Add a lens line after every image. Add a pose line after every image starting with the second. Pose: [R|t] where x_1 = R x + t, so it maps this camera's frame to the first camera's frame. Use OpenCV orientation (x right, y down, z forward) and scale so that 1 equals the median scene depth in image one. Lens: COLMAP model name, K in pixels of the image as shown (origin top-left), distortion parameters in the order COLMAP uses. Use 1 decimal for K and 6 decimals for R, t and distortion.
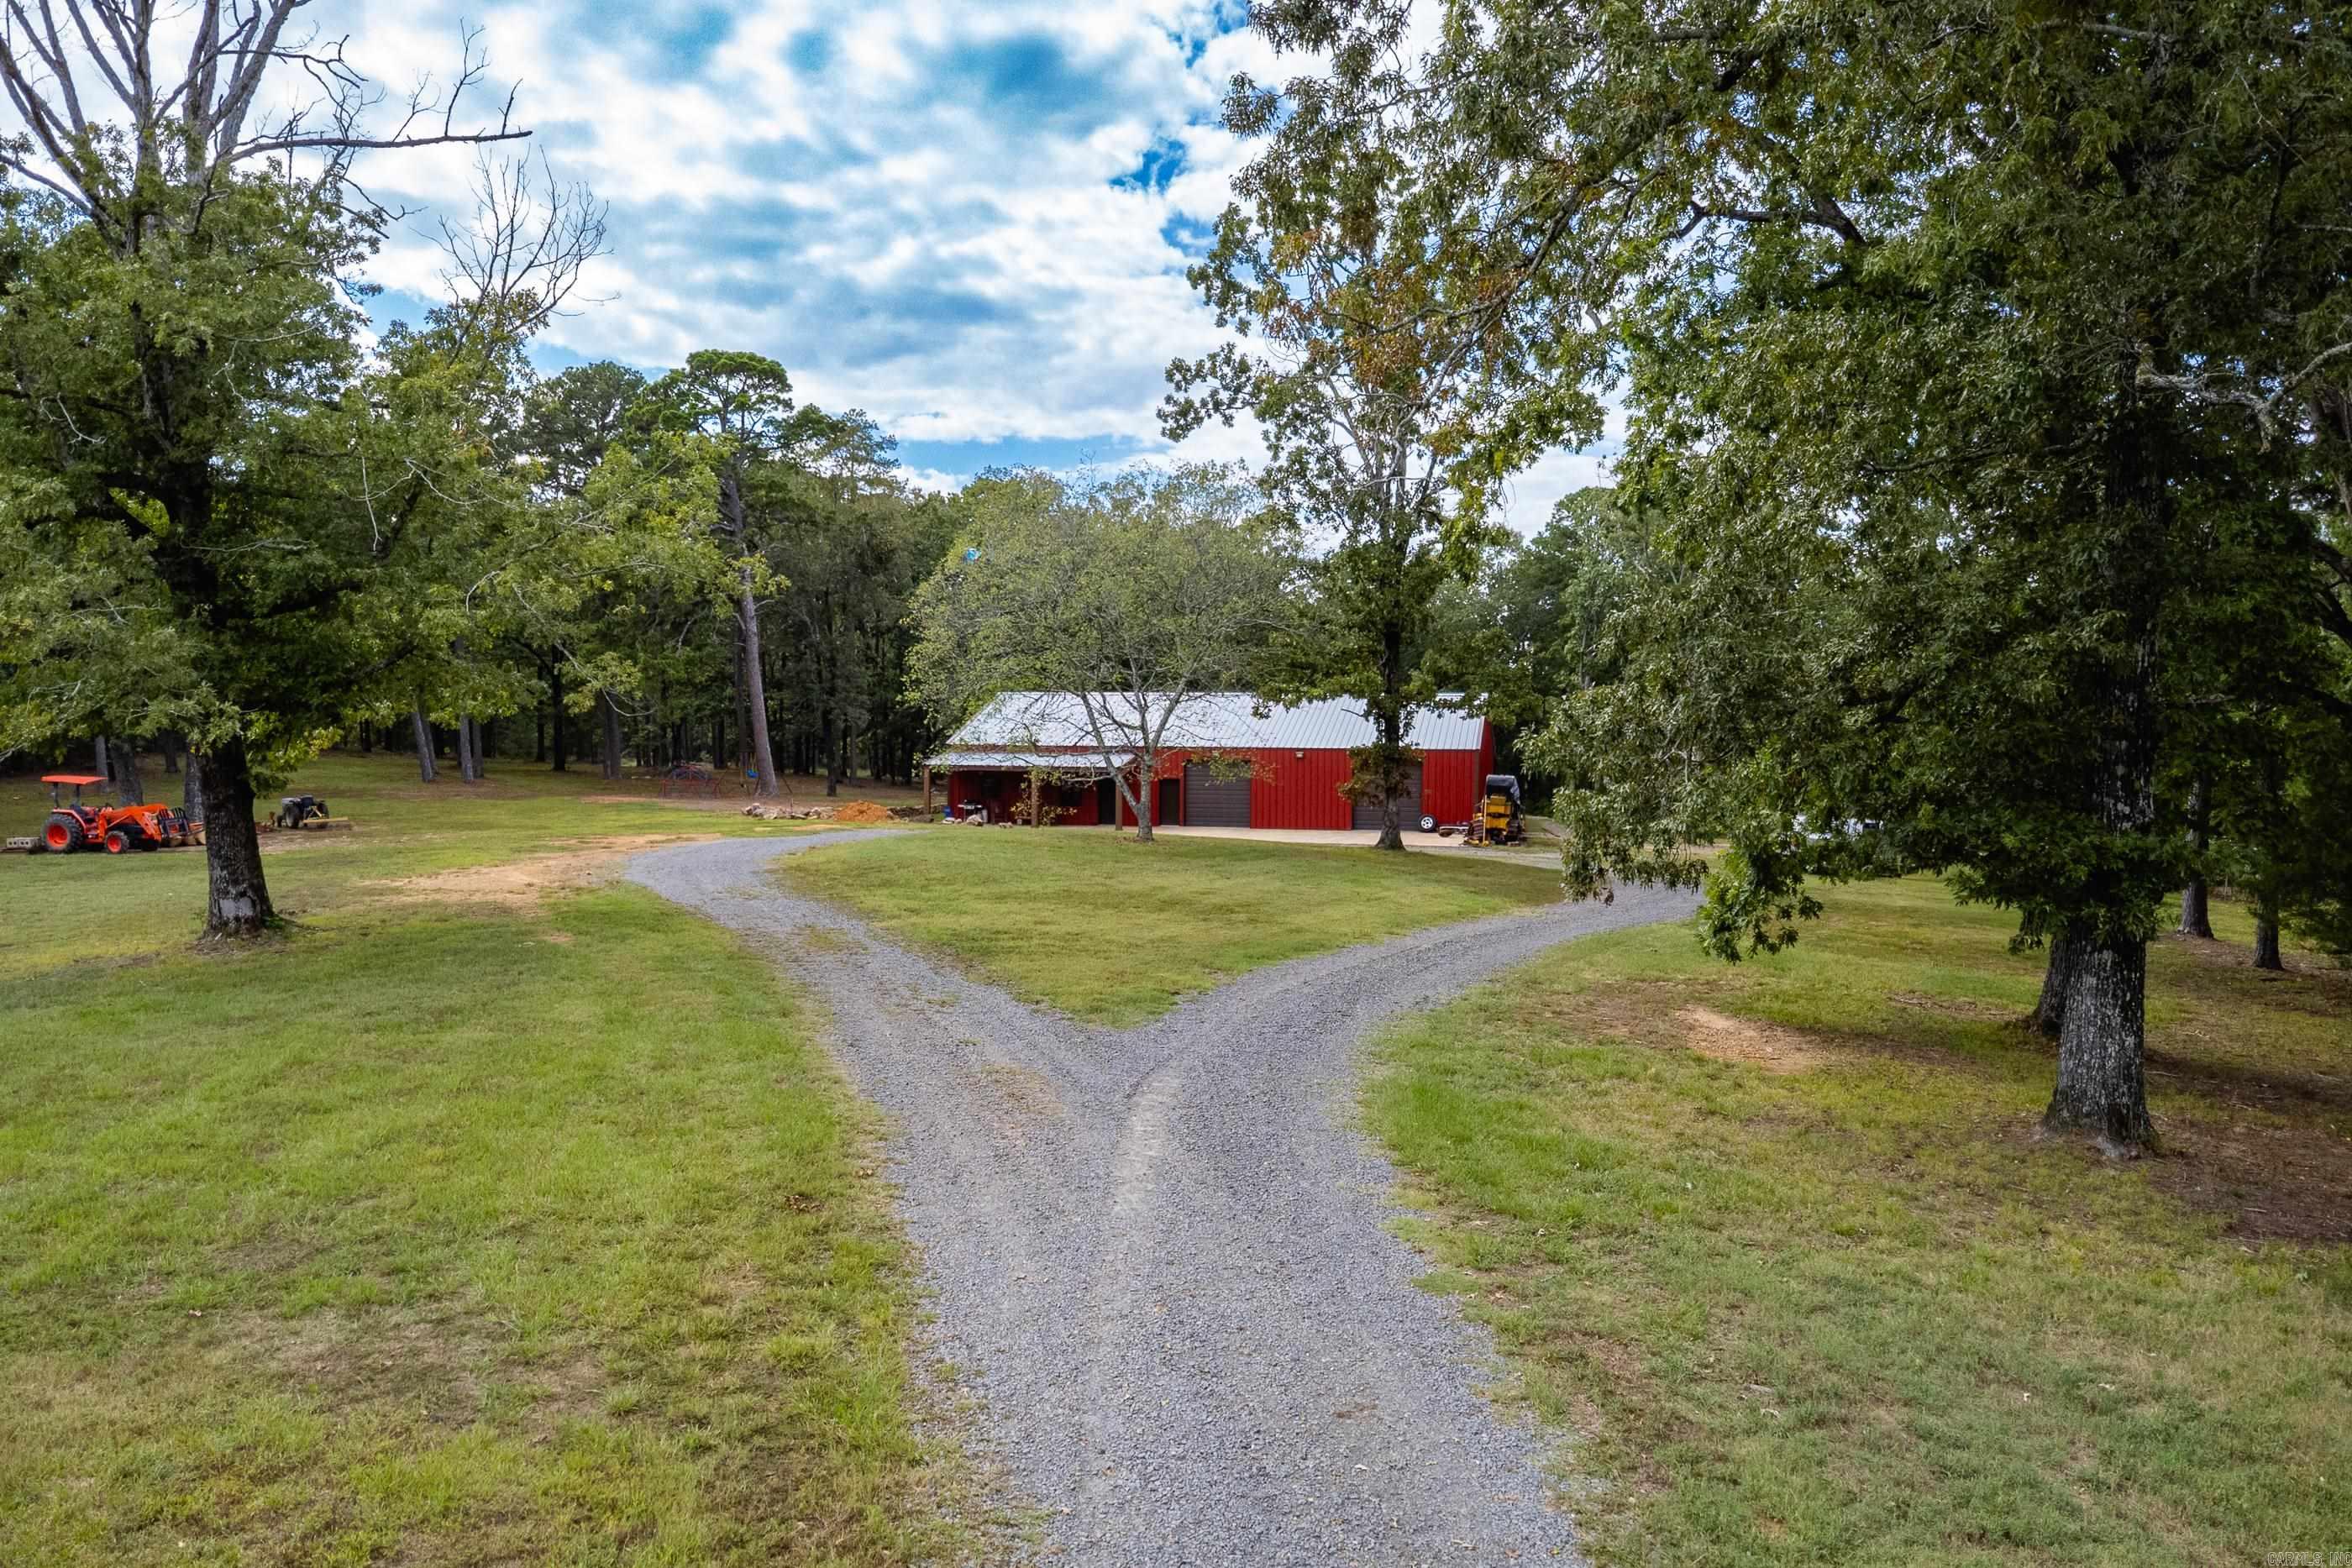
lens RADIAL K [[1675.6, 0, 1176.0], [0, 1675.6, 784.0], [0, 0, 1]] dist [-0.041433, 0.000826]
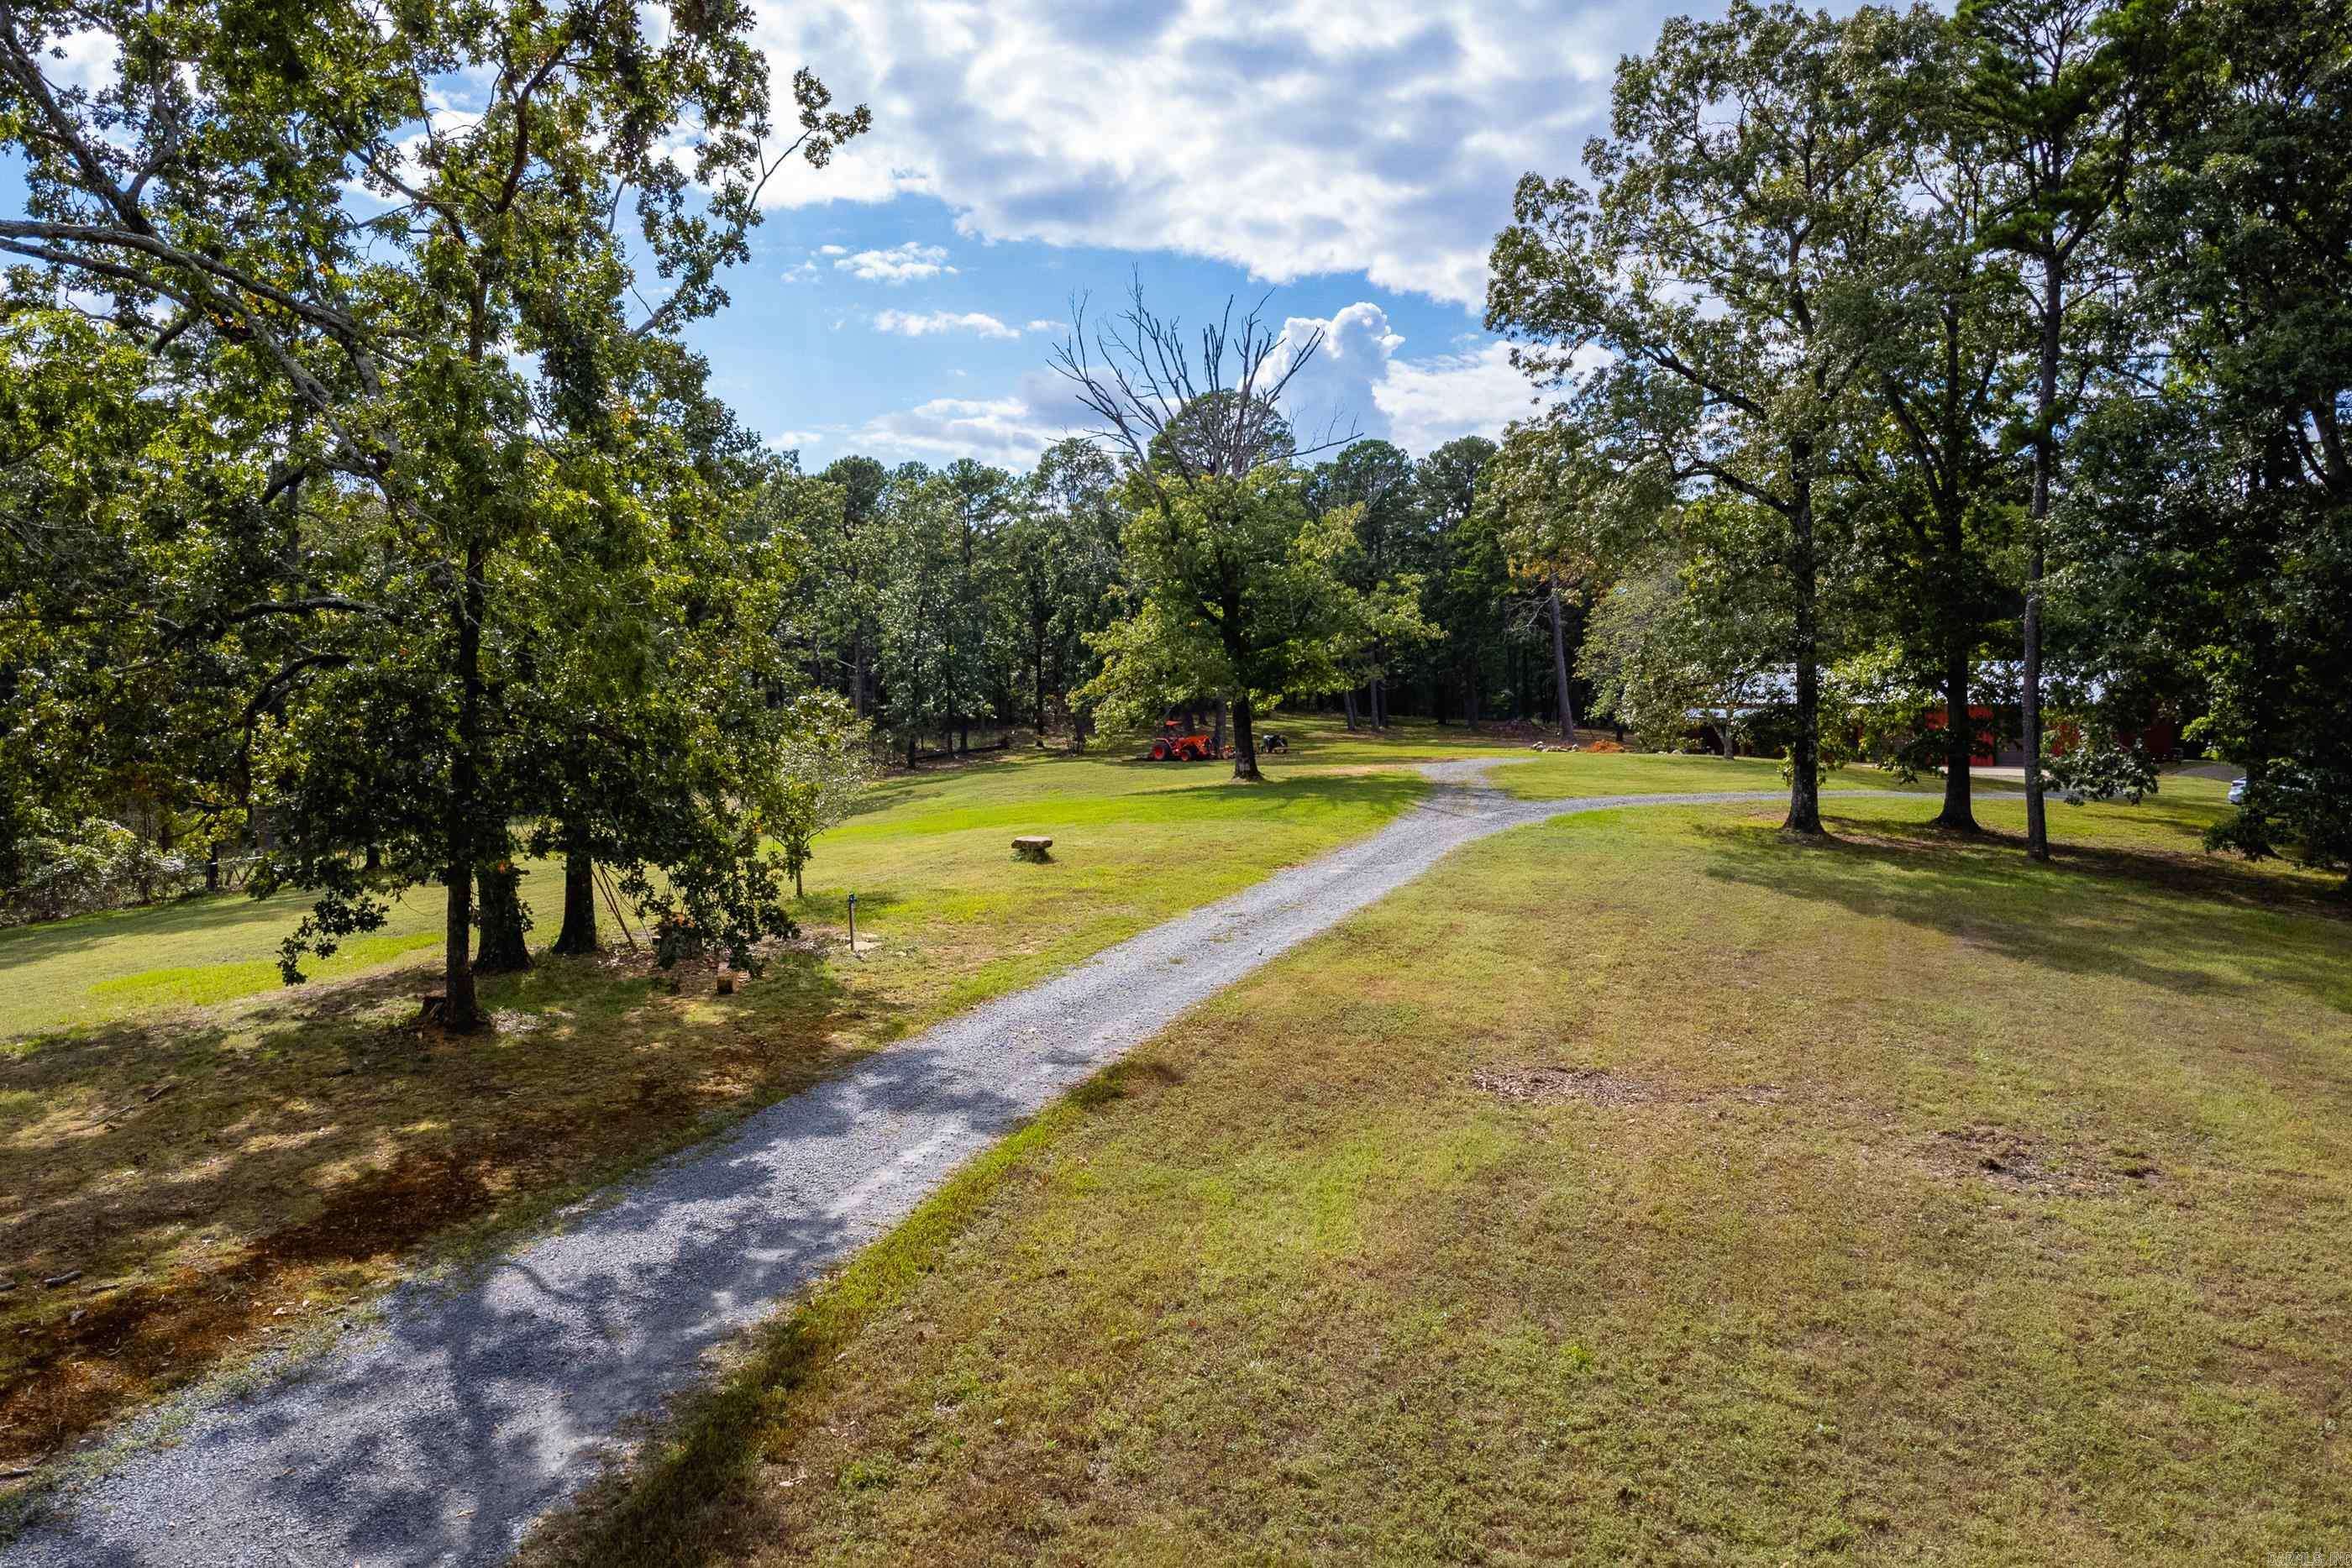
lens RADIAL K [[1675.6, 0, 1176.0], [0, 1675.6, 784.0], [0, 0, 1]] dist [-0.041433, 0.000826]
pose [[0.853690, 0.015368, -0.520554, 0.590874], [-0.004900, 0.999757, 0.021478, 0.041443], [0.520758, -0.015784, 0.853558, -1.089778]]
